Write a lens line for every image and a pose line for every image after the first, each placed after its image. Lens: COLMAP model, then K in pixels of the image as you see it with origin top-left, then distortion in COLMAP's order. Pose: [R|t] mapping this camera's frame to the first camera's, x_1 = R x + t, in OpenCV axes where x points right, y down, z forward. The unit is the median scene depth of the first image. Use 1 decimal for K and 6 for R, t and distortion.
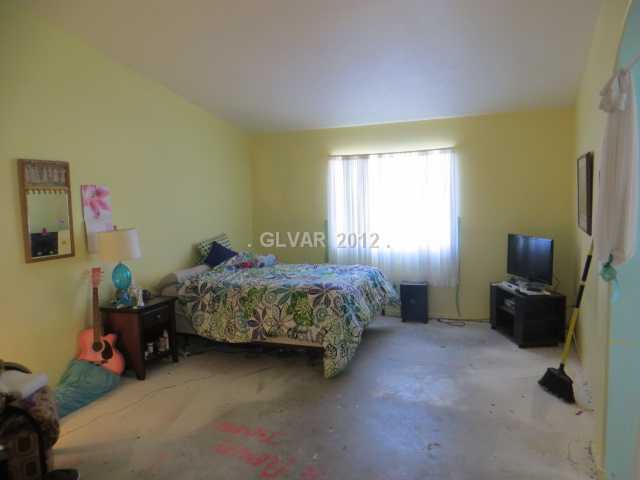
lens RADIAL K [[471.9, 0, 320.0], [0, 471.9, 240.0], [0, 0, 1]] dist [-0.009349, -0.010077]
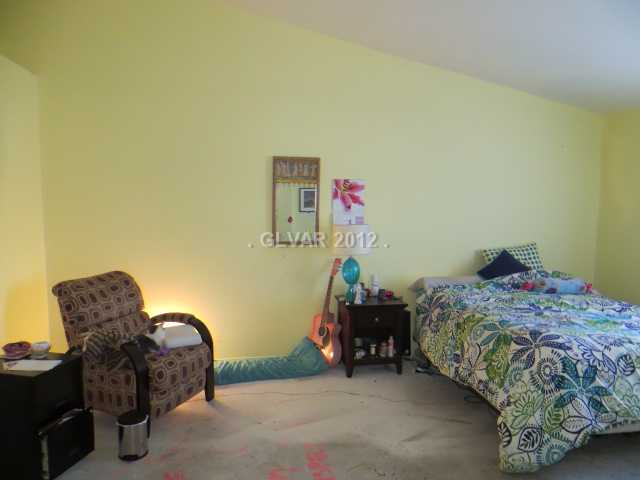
lens RADIAL K [[471.9, 0, 320.0], [0, 471.9, 240.0], [0, 0, 1]] dist [-0.009349, -0.010077]
pose [[0.557940, 0.117173, -0.821567, 0.368592], [-0.110264, 0.991672, 0.066551, -0.047755], [0.822523, 0.053458, 0.566214, 0.374733]]
